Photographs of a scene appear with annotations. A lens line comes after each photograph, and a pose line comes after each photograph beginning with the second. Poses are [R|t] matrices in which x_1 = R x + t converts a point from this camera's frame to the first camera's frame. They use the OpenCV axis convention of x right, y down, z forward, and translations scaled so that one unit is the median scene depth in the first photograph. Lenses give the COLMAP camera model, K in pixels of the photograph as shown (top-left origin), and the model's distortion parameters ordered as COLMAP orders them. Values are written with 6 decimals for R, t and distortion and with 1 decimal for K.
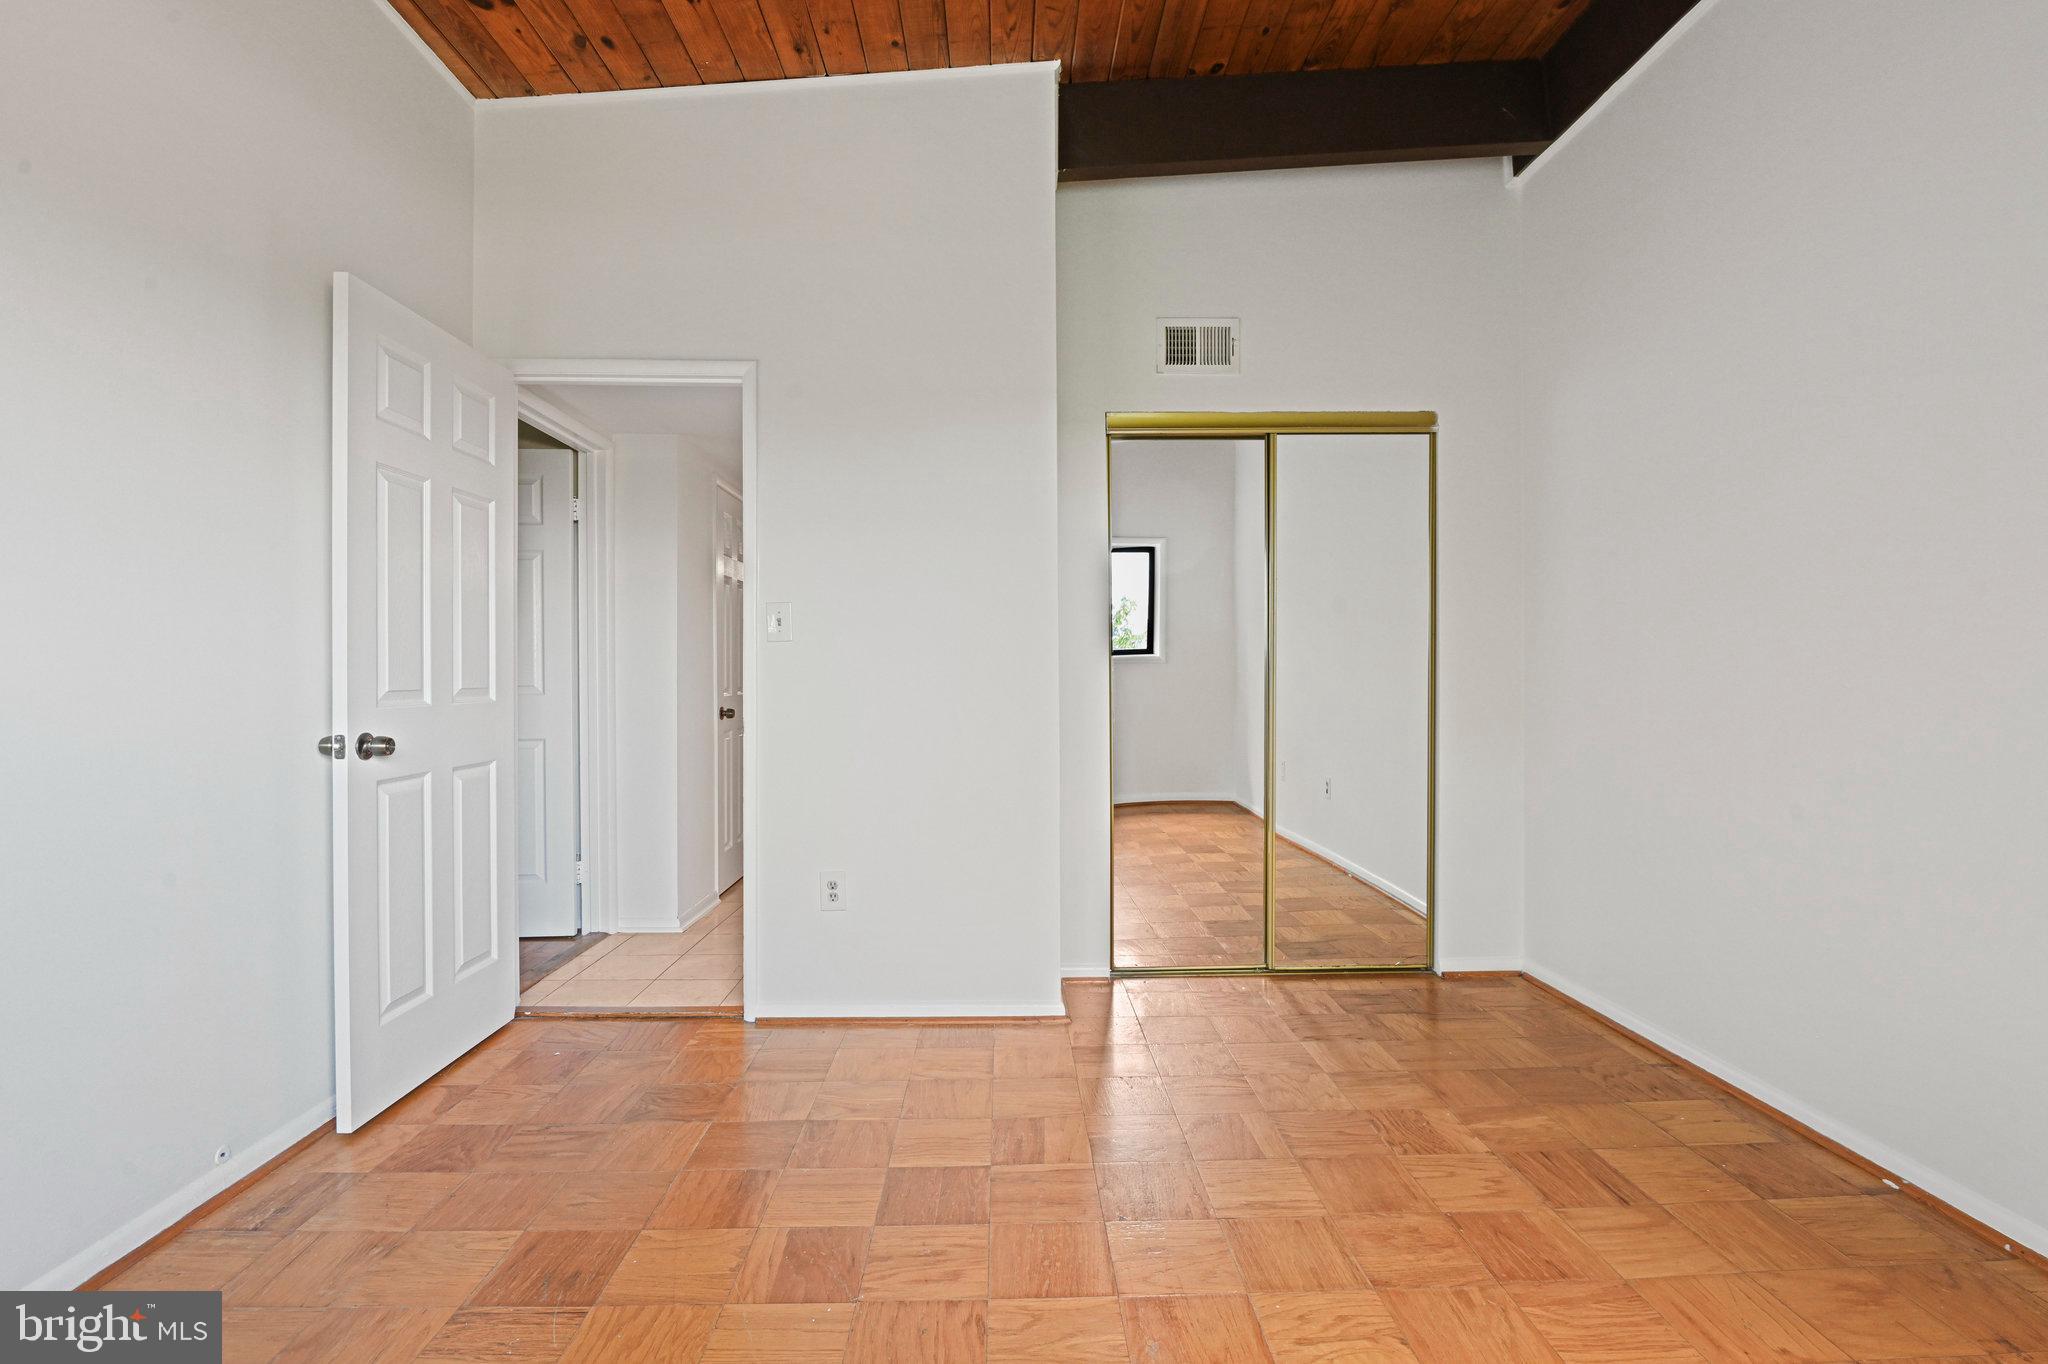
lens RADIAL K [[940.7, 0, 1021.9], [0, 940.7, 673.7], [0, 0, 1]] dist [-0.017886, -0.001004]
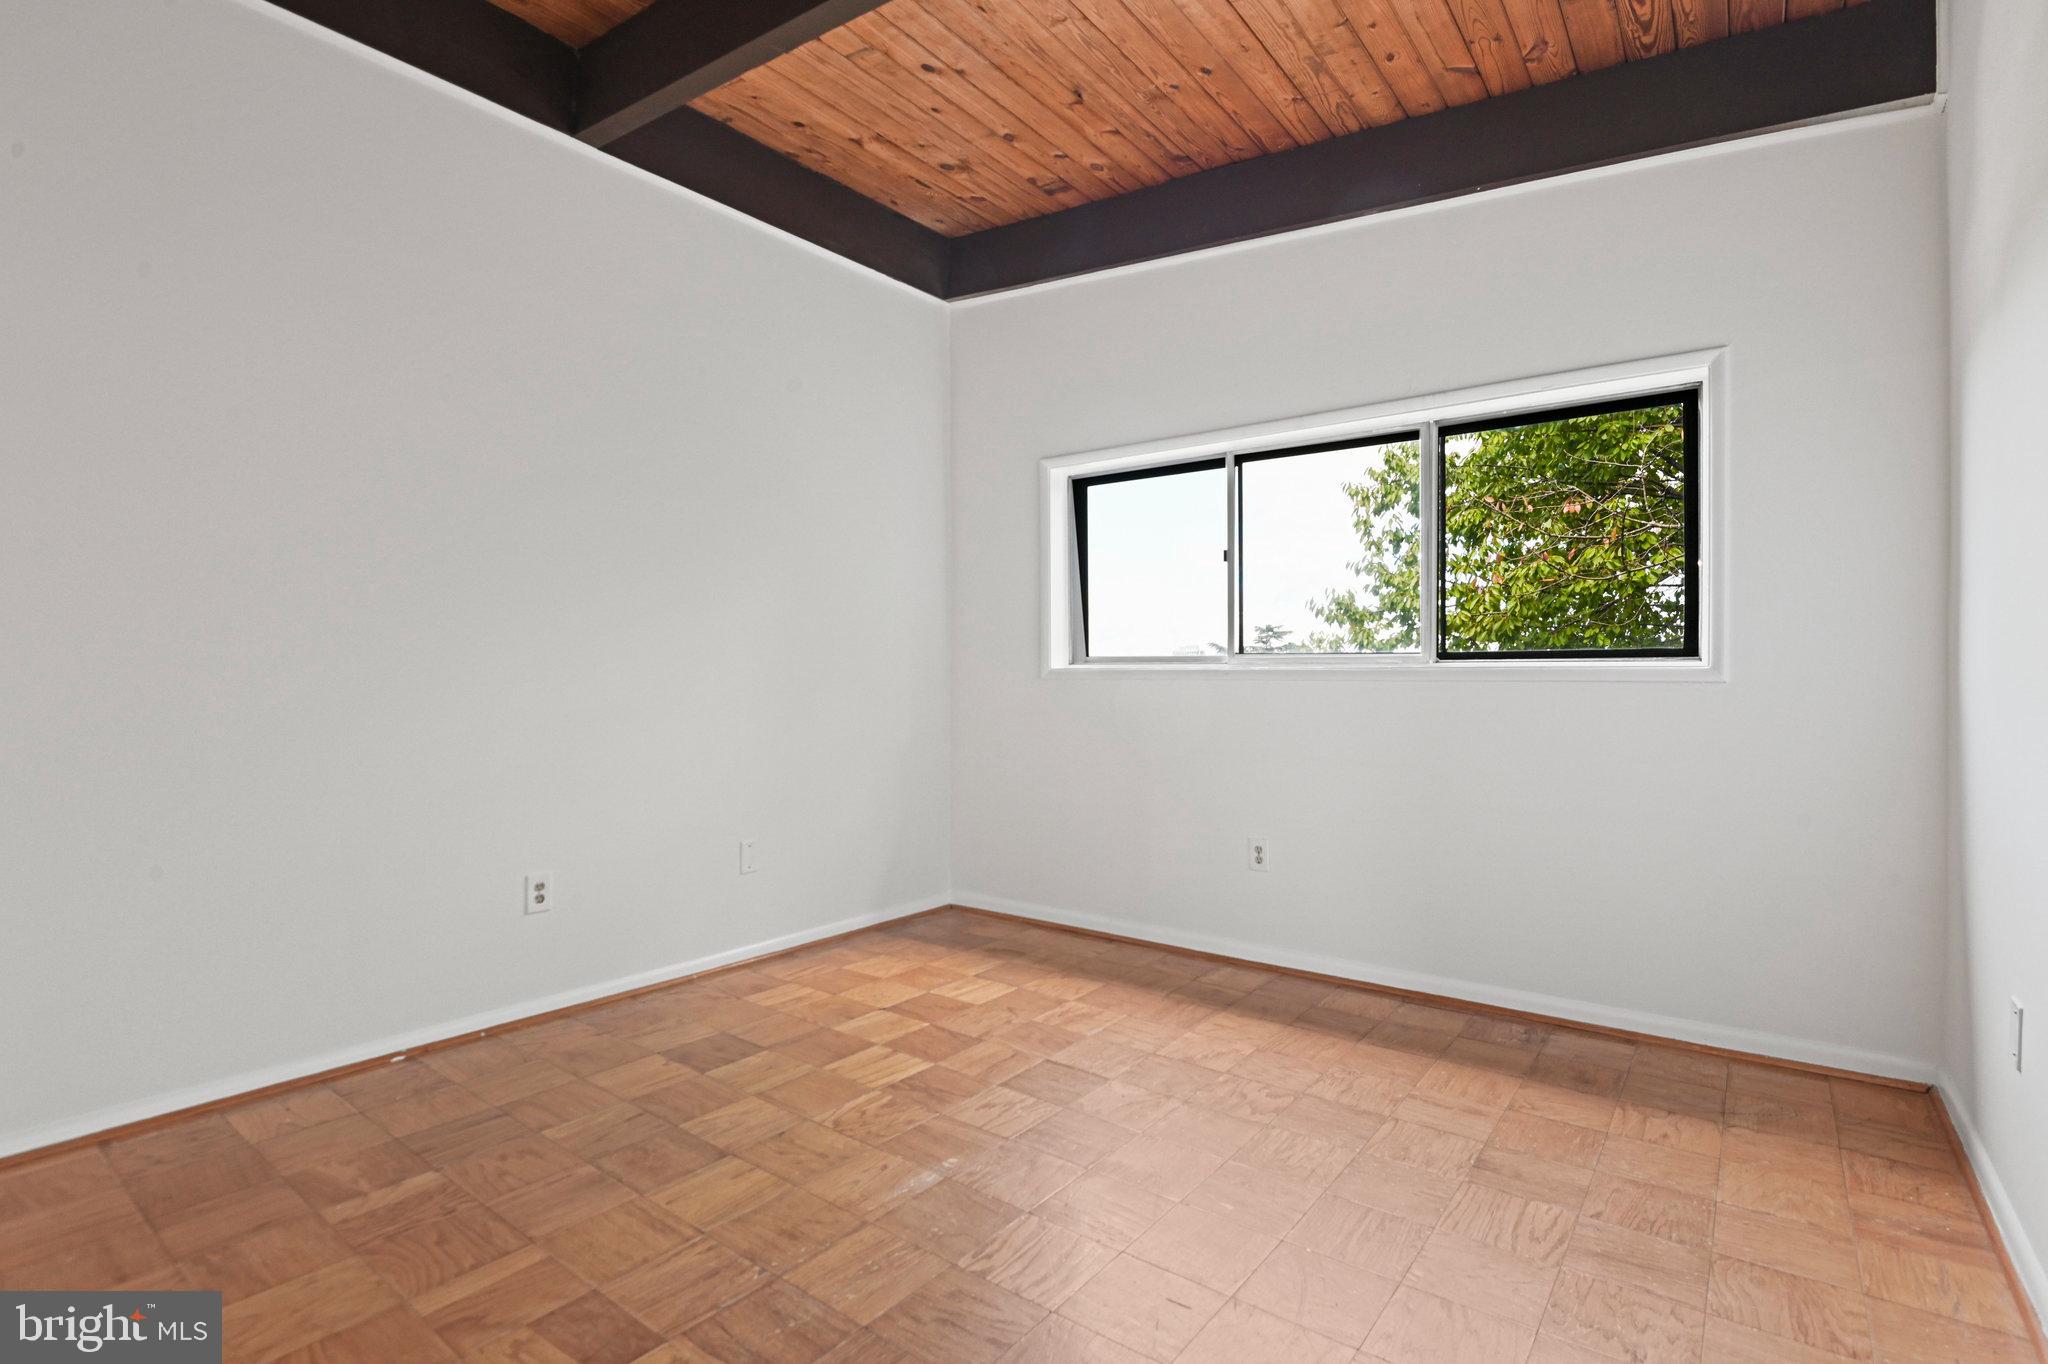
lens RADIAL K [[965.6, 0, 1037.3], [0, 965.6, 696.8], [0, 0, 1]] dist [-0.015215, -0.000904]
pose [[-0.786969, -0.005378, 0.616970, -0.444723], [-0.001938, 0.999979, 0.006245, 0.006261], [-0.616990, 0.003719, -0.786962, 1.017810]]
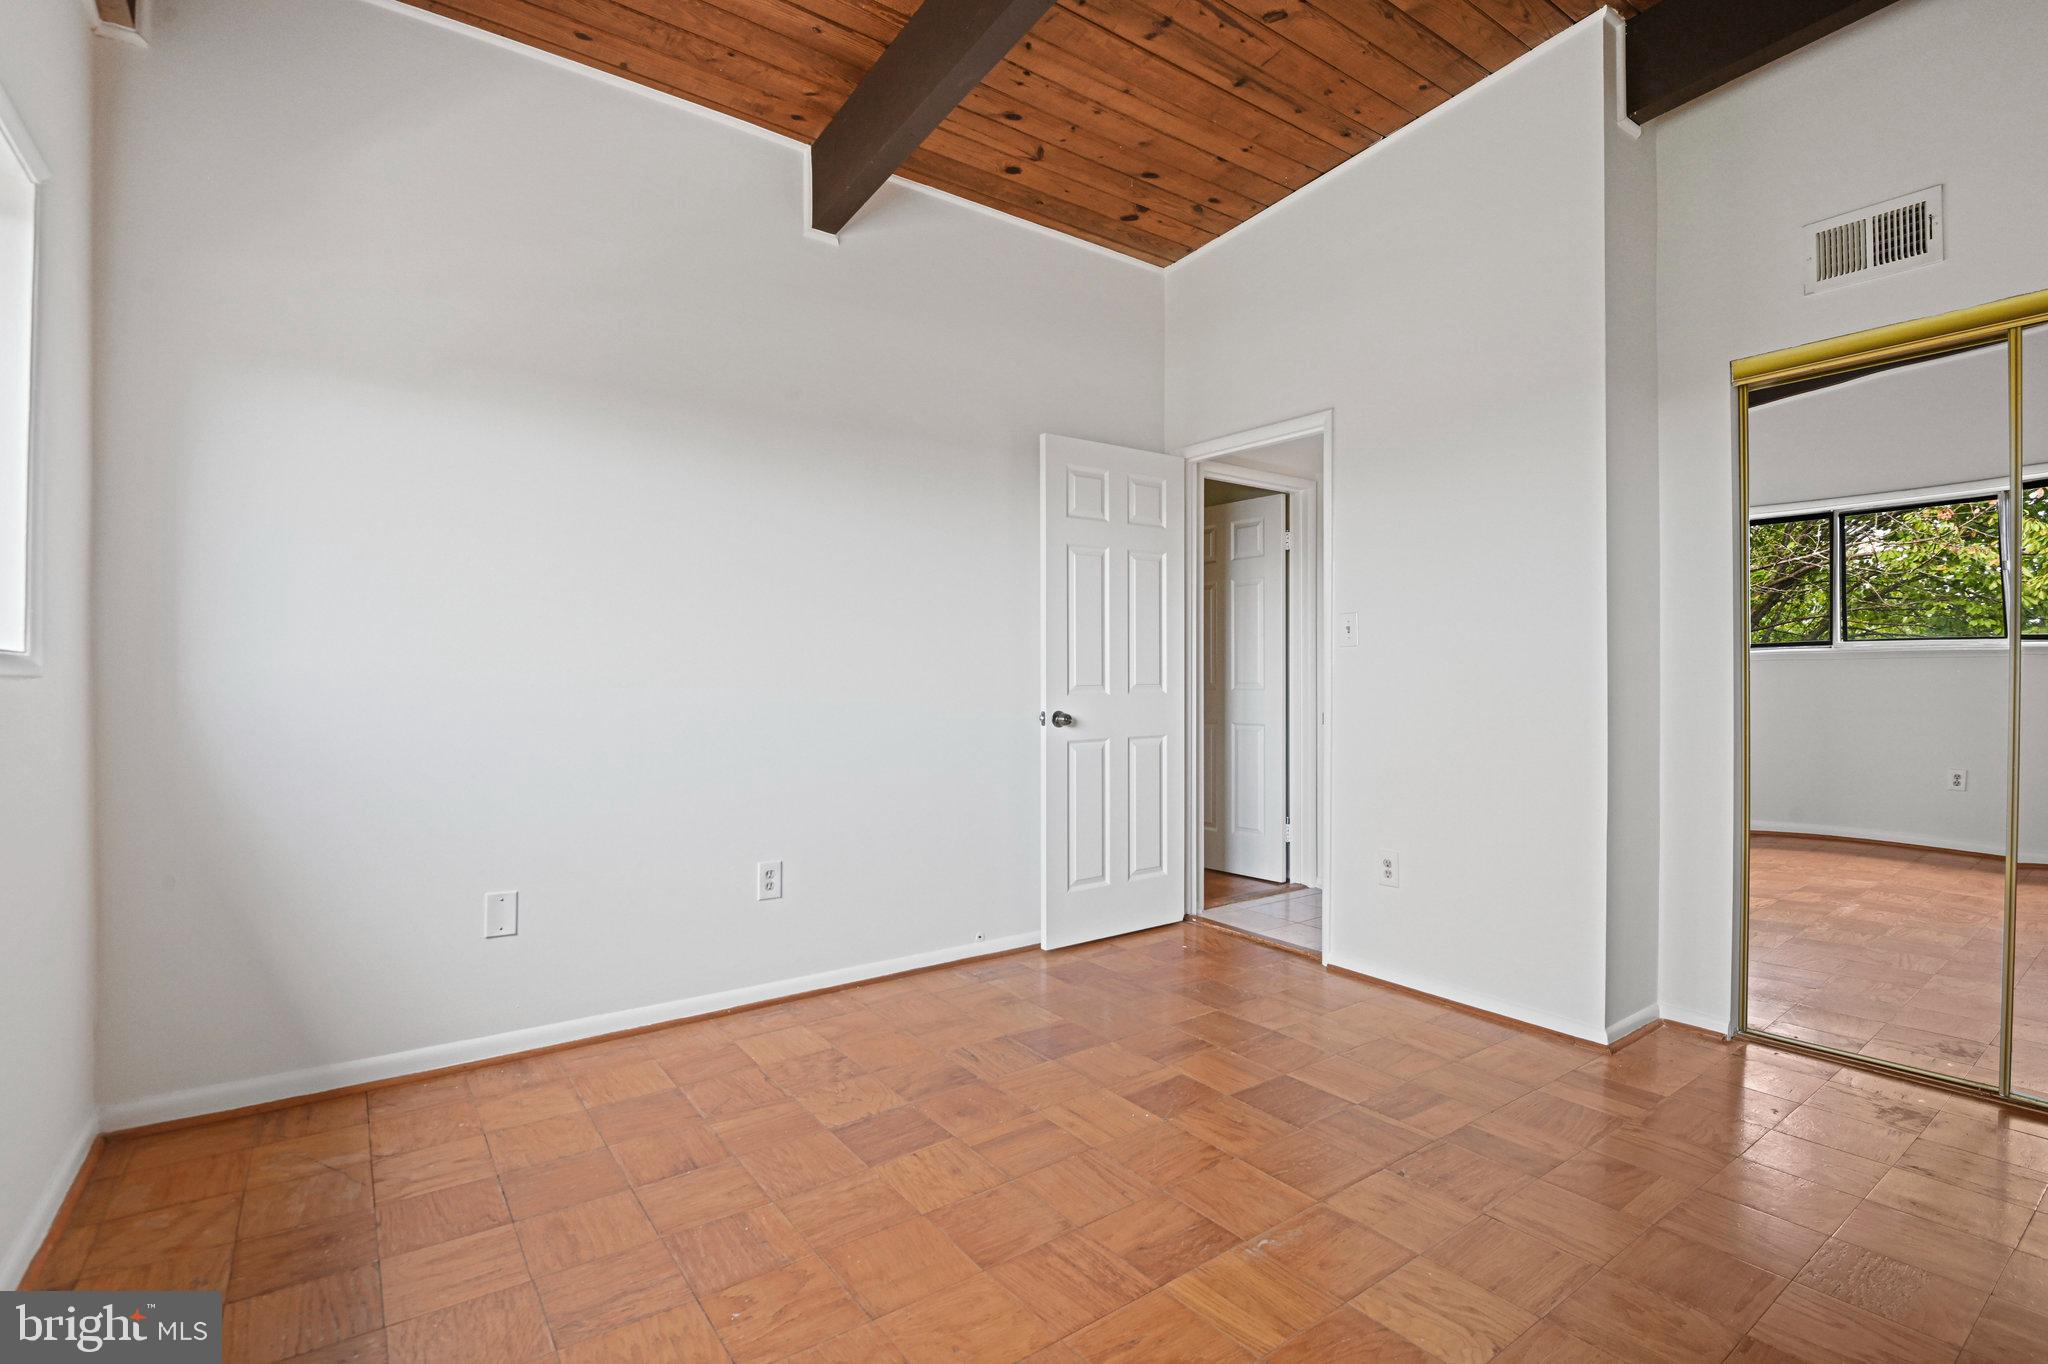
lens RADIAL K [[940.7, 0, 1021.9], [0, 940.7, 673.7], [0, 0, 1]] dist [-0.017886, -0.001004]
pose [[0.564644, 0.000771, -0.825334, 0.491258], [0.003333, 0.999989, 0.003214, -0.005729], [0.825328, -0.004566, 0.564635, 0.010835]]
